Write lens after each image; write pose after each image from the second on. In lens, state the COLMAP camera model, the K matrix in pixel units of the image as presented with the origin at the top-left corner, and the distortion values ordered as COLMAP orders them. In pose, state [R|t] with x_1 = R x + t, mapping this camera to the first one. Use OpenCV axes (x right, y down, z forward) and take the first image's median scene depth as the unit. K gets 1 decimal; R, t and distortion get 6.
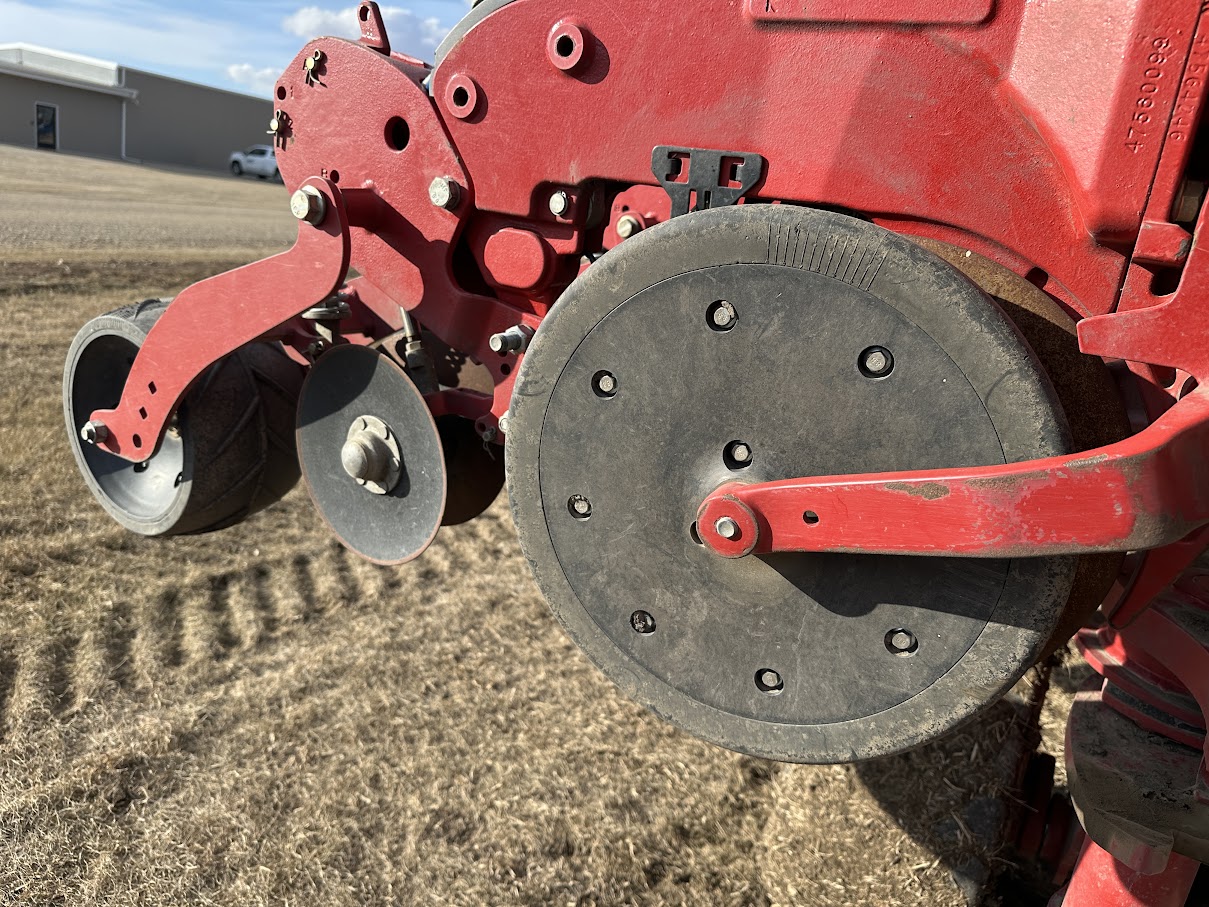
lens RADIAL K [[855.8, 0, 615.0], [0, 855.8, 447.2], [0, 0, 1]] dist [0.063954, -0.133625]
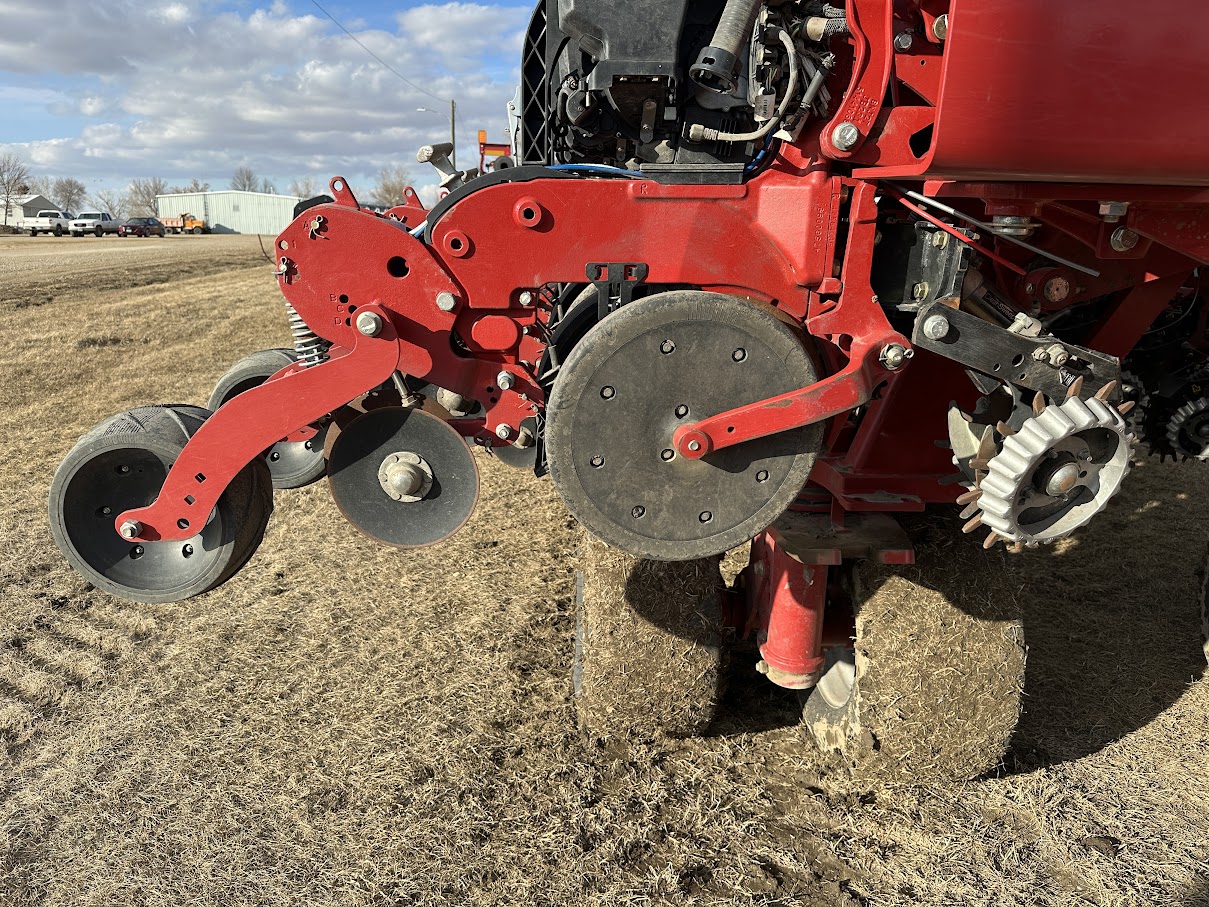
lens RADIAL K [[841.4, 0, 604.5], [0, 841.4, 453.5], [0, 0, 1]] dist [0.107051, -0.168449]
pose [[0.827537, -0.257054, 0.499105, -0.854922], [0.237644, 0.965832, 0.103409, -0.120196], [-0.508633, 0.033035, 0.860349, -0.524771]]
